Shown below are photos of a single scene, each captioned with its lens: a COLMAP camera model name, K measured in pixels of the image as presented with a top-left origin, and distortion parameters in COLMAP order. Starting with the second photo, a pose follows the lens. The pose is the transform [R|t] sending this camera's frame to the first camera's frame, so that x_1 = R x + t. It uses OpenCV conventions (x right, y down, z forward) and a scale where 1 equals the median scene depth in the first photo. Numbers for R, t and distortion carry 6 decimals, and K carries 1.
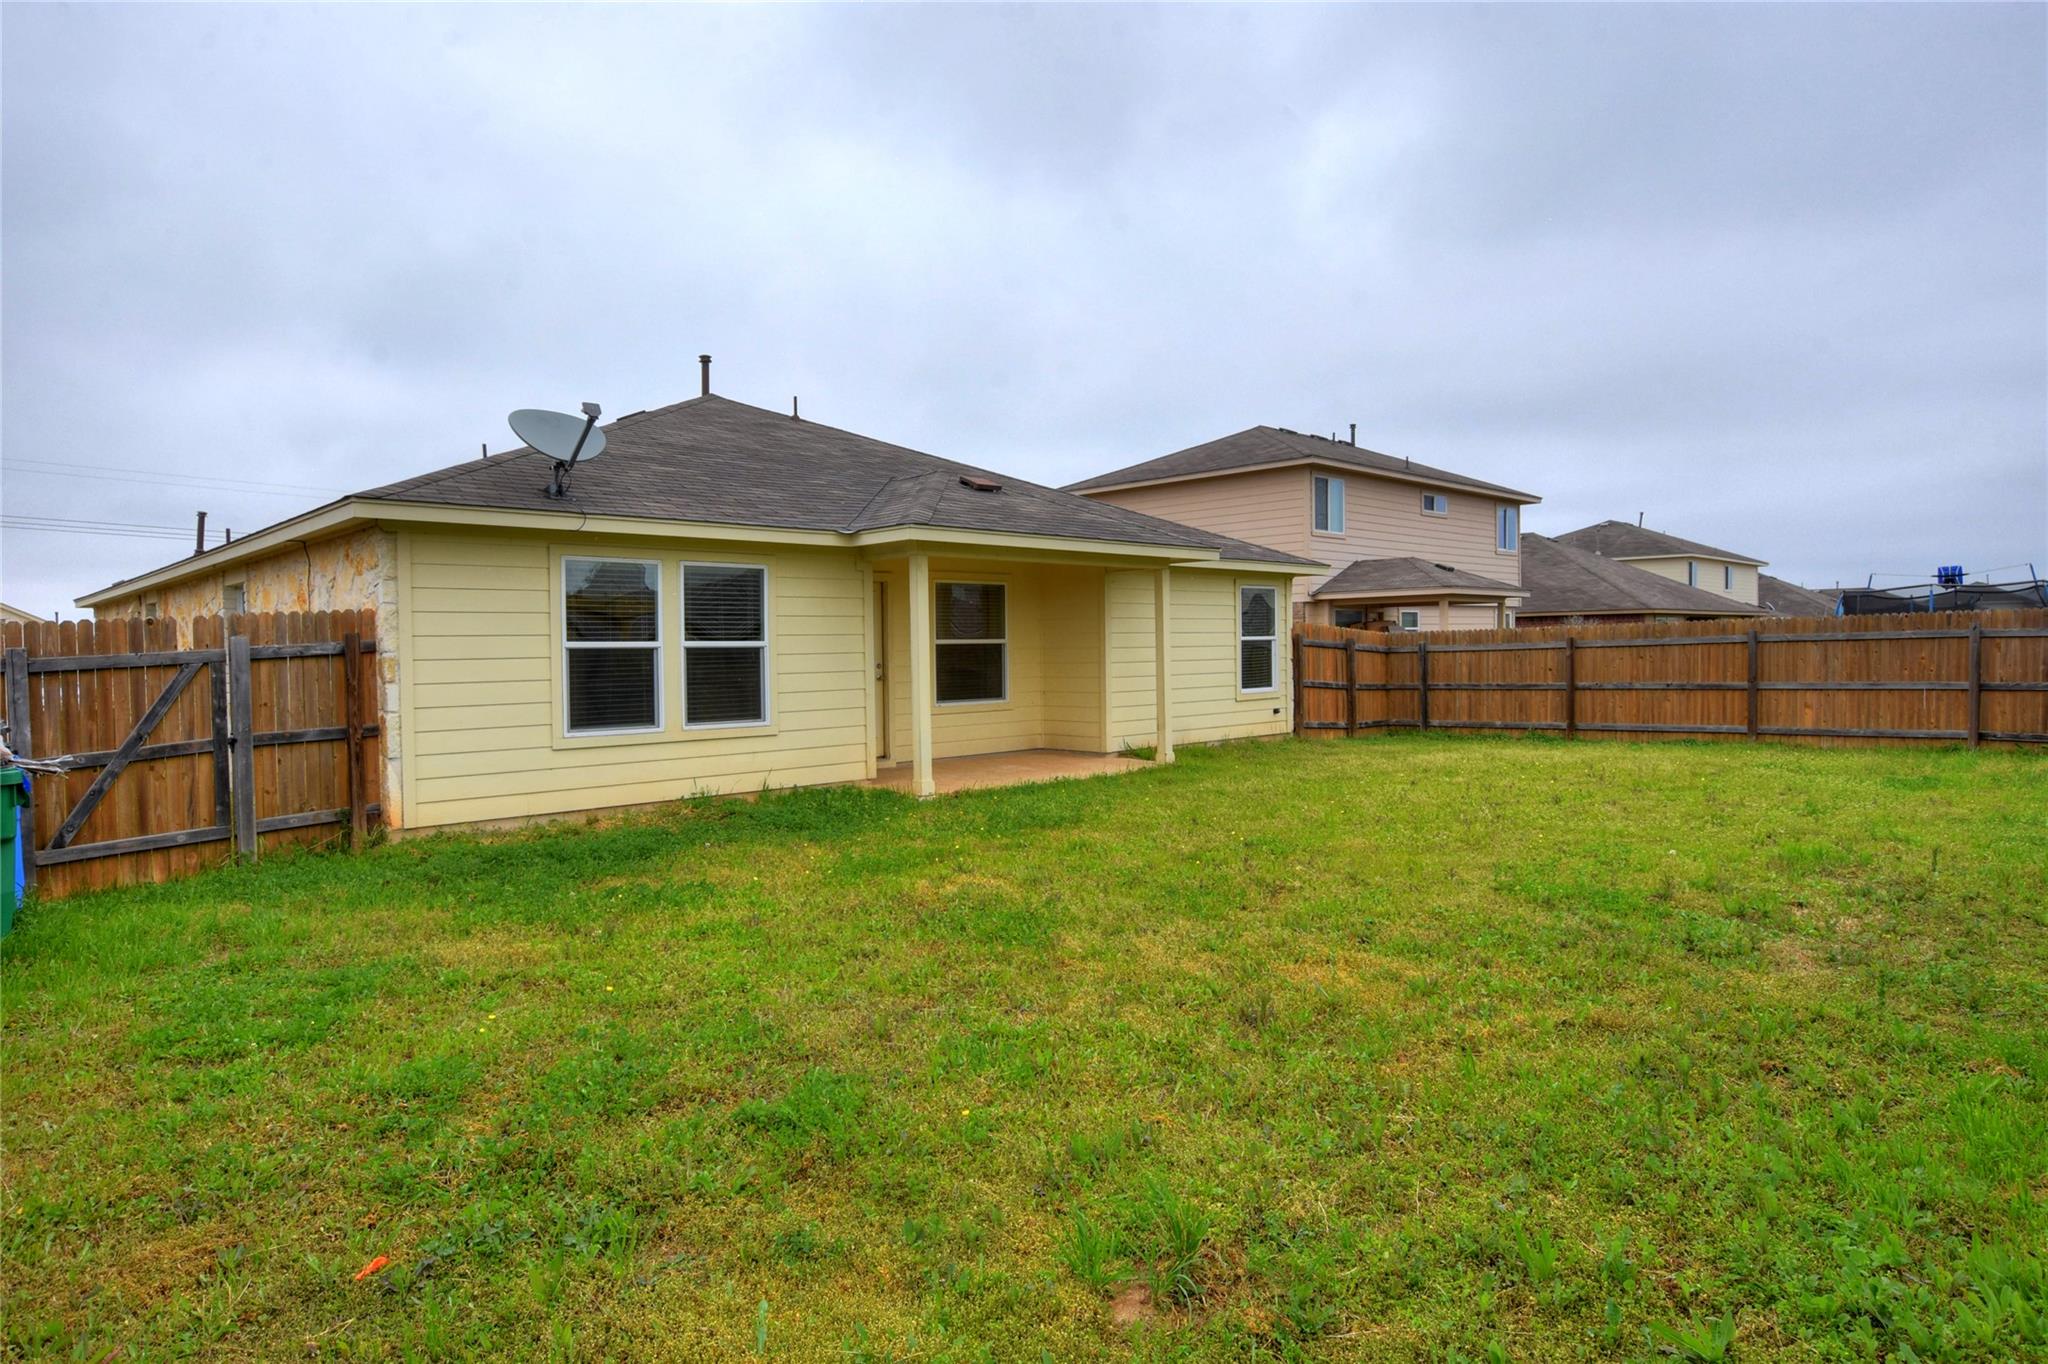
lens RADIAL K [[1166.4, 0, 1031.5], [0, 1166.4, 684.9], [0, 0, 1]] dist [-0.005892, -0.000600]
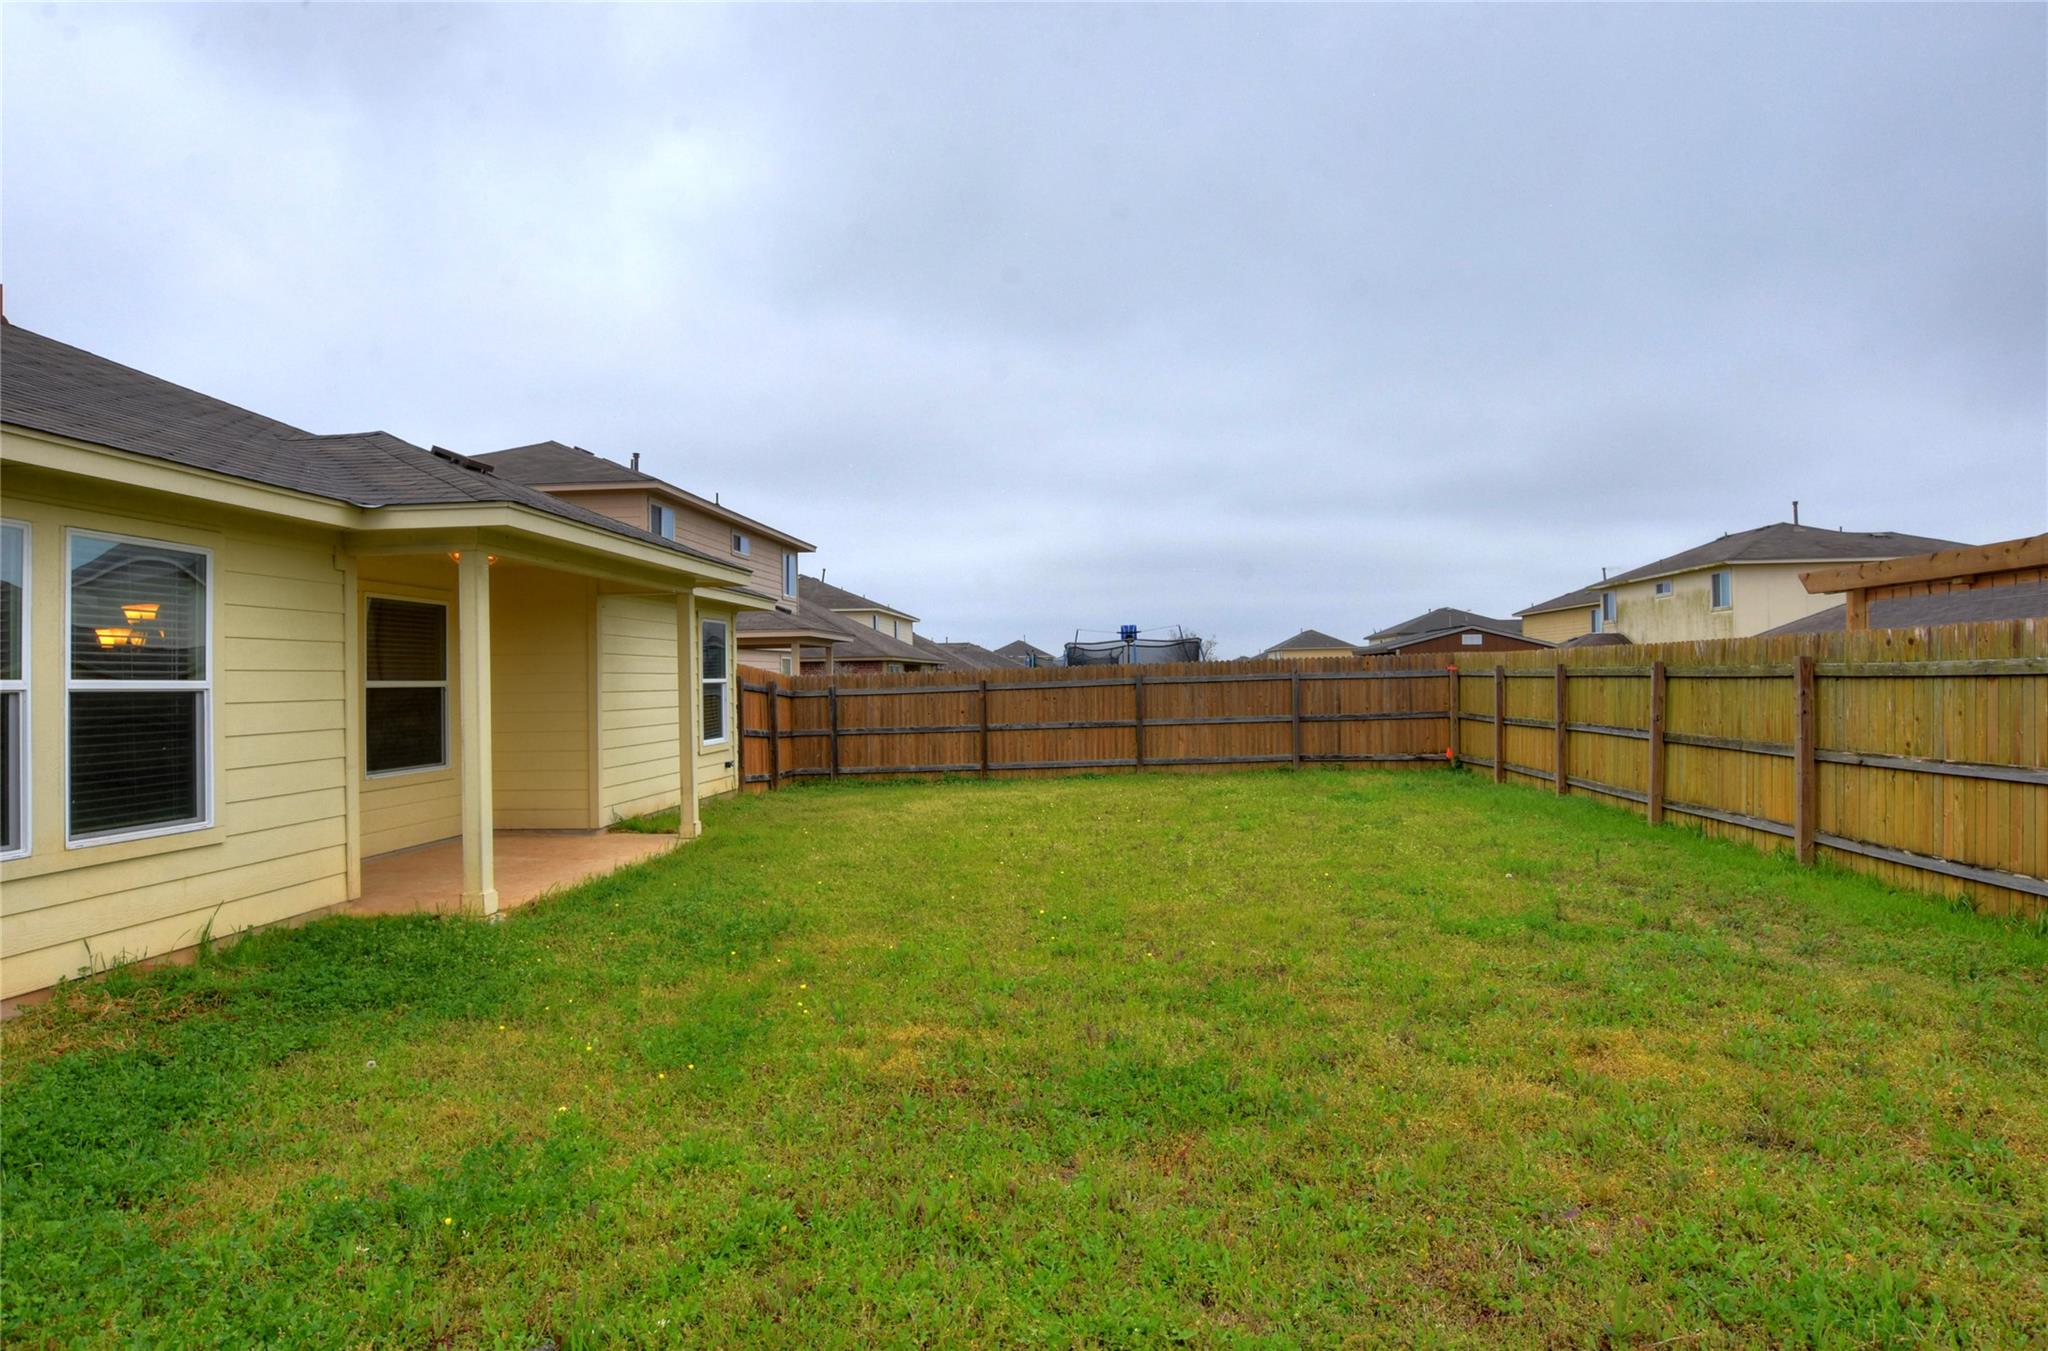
lens RADIAL K [[1176.6, 0, 1024.0], [0, 1176.6, 675.5], [0, 0, 1]] dist [-0.001086, 0.000573]
pose [[0.753800, 0.003609, 0.657094, -0.229595], [0.028972, 0.998830, -0.038722, -0.004471], [-0.656465, 0.048226, 0.752813, 0.225452]]
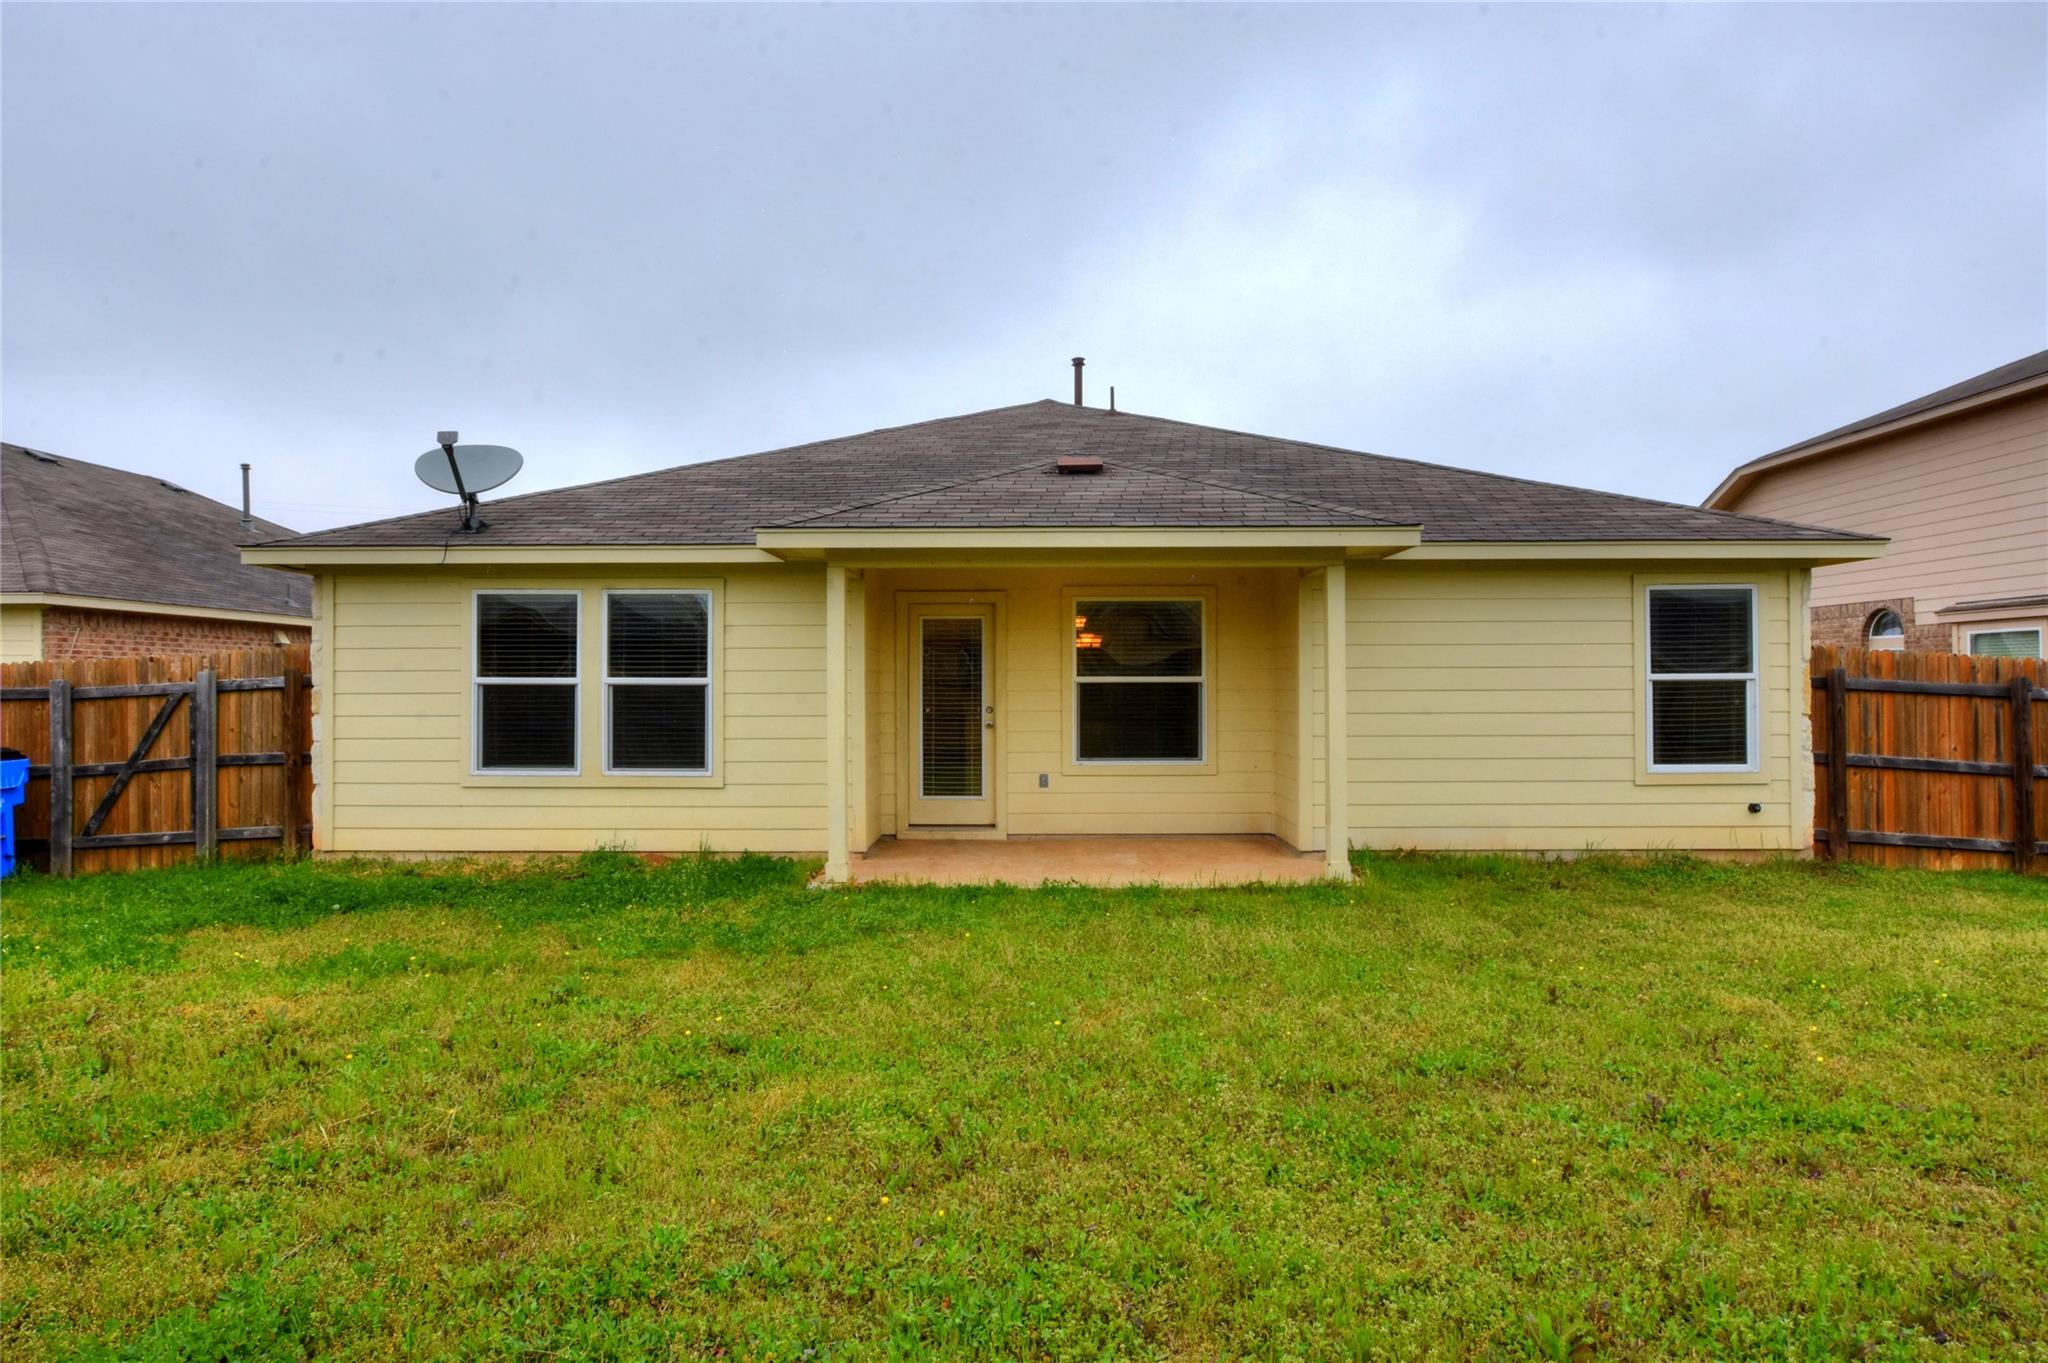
lens RADIAL K [[1191.6, 0, 1024.0], [0, 1191.6, 681.5], [0, 0, 1]] dist [-0.014606, -0.000244]
pose [[0.706028, 0.008800, -0.708129, 0.419031], [-0.030466, 0.999375, -0.017955, -0.019688], [0.707529, 0.034251, 0.705854, 0.409890]]
